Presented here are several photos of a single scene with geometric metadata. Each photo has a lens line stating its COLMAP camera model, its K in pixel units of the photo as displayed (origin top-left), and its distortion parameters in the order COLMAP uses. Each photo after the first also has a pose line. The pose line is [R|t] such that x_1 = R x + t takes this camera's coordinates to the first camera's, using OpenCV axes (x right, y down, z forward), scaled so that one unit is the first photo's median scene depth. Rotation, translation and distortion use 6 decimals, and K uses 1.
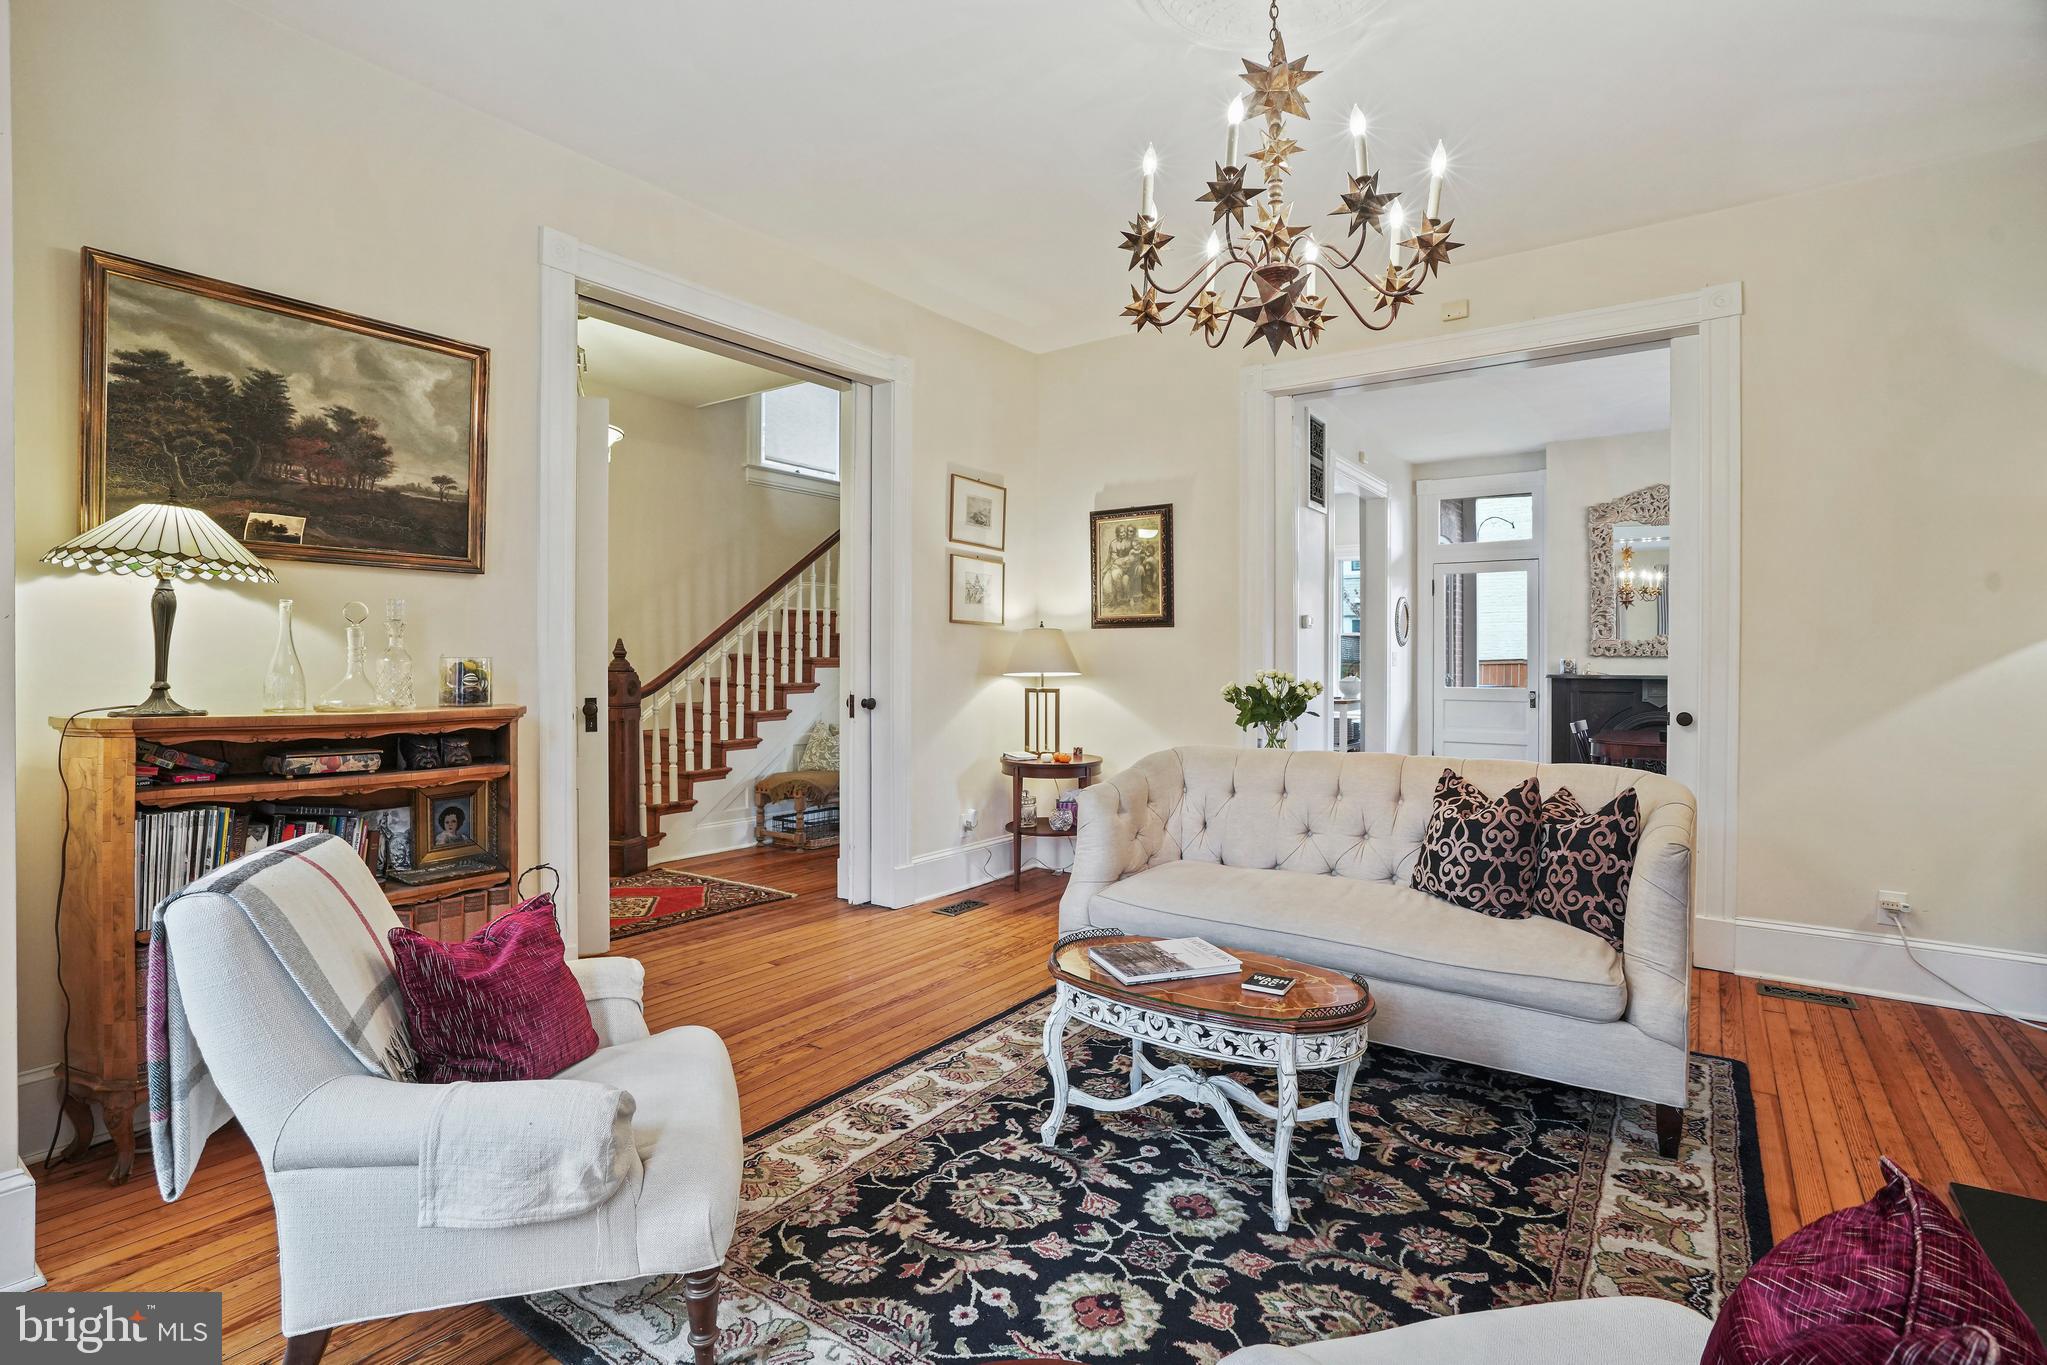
lens RADIAL K [[974.9, 0, 1019.0], [0, 974.9, 668.6], [0, 0, 1]] dist [-0.036485, 0.001011]
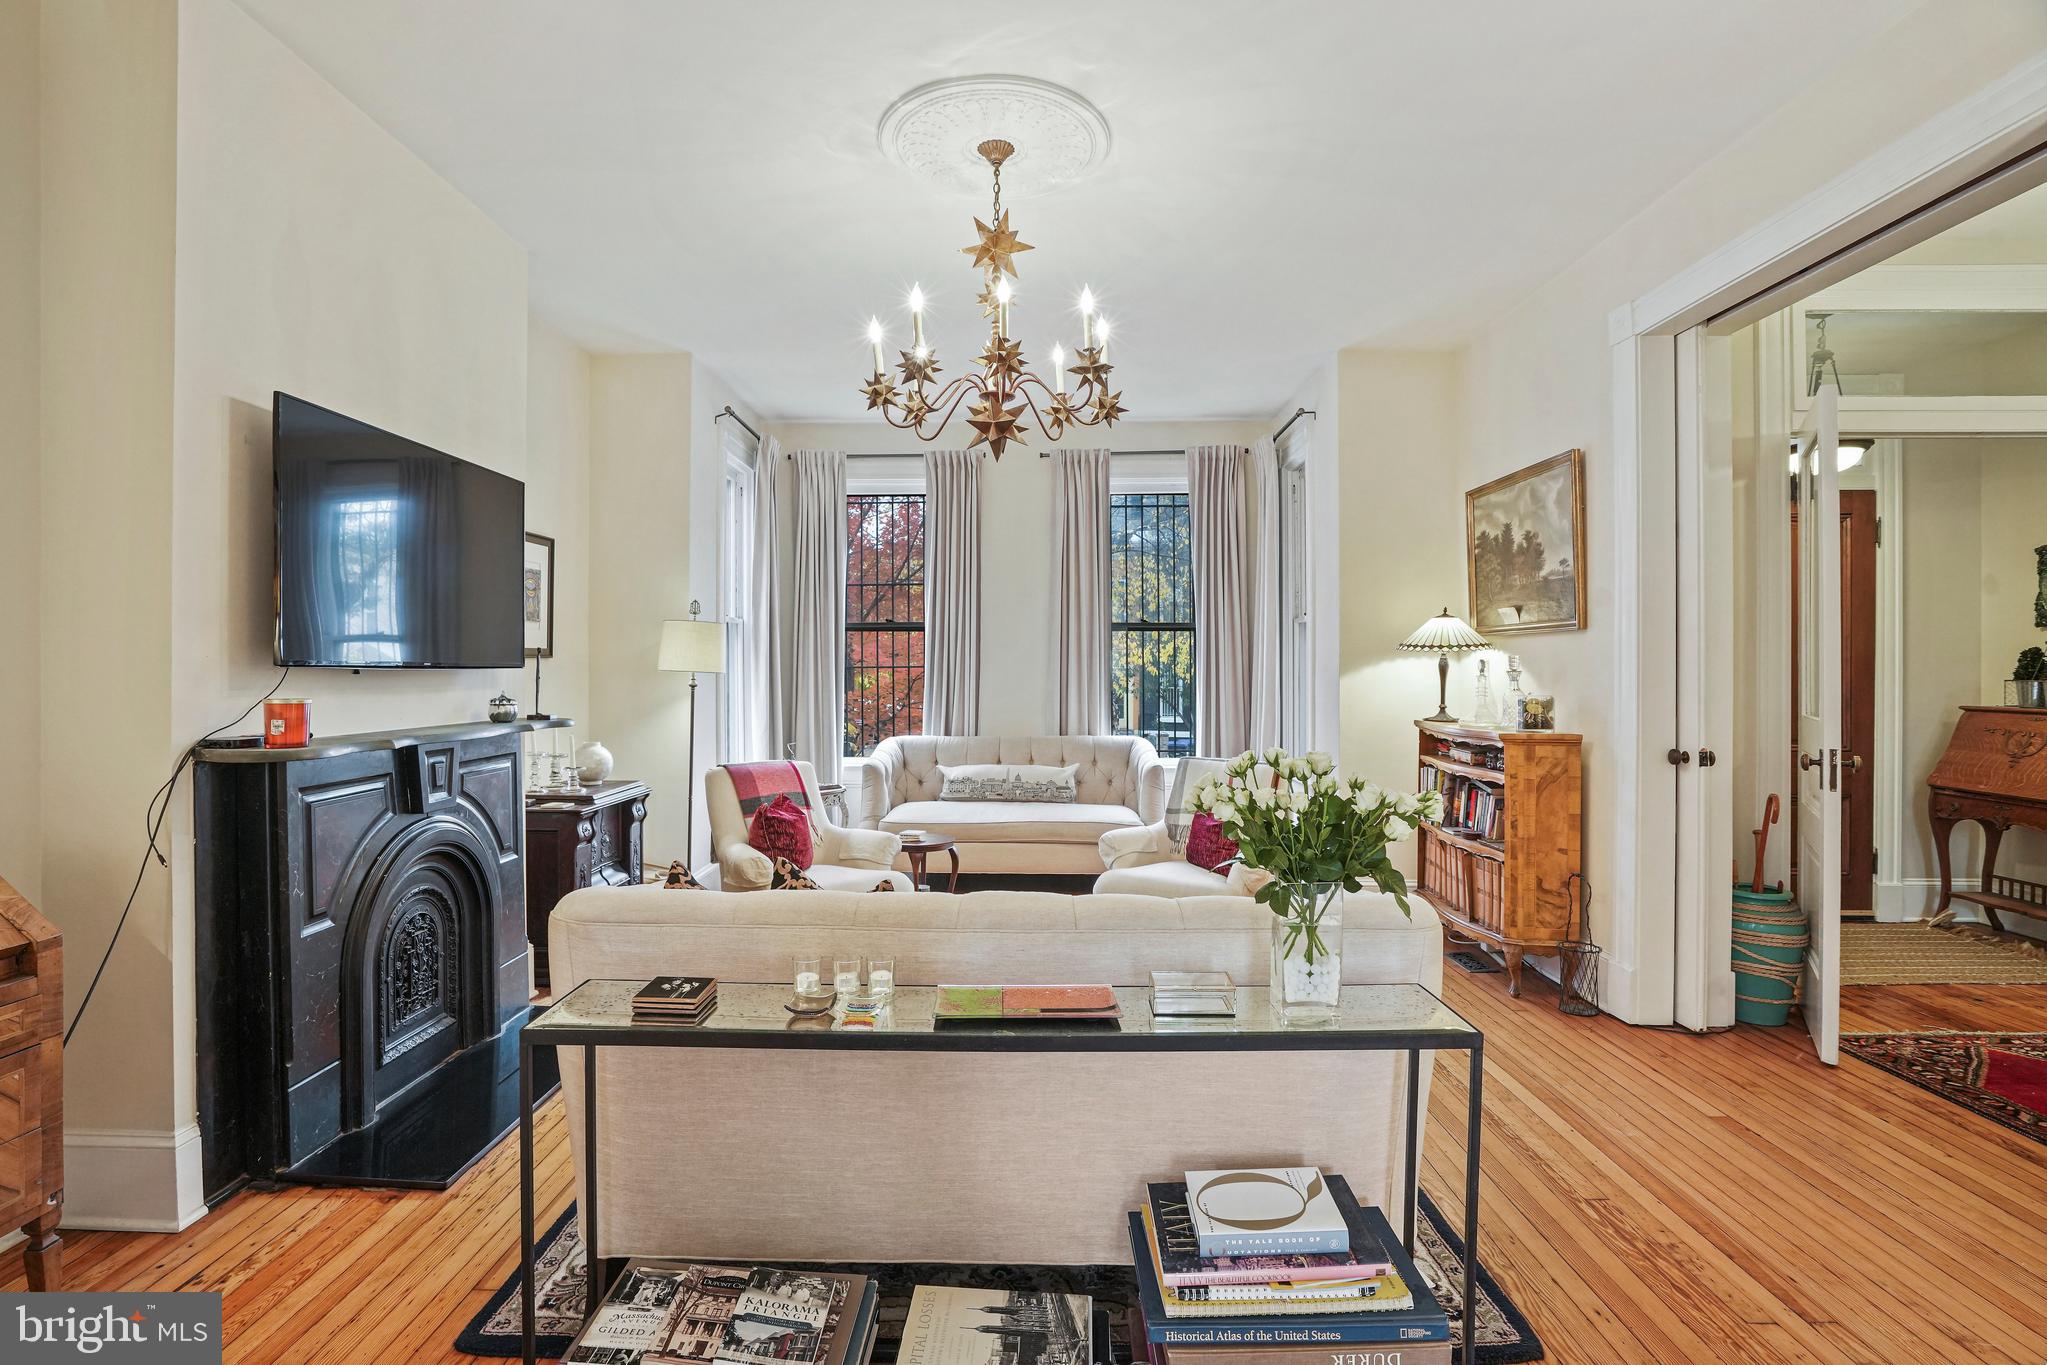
lens RADIAL K [[974.9, 0, 1008.3], [0, 974.9, 684.7], [0, 0, 1]] dist [-0.036485, 0.001011]
pose [[-0.826193, 0.006073, -0.563354, 0.820794], [-0.006679, 0.999766, 0.020573, -0.051088], [0.563347, 0.020760, -0.825959, 1.748409]]
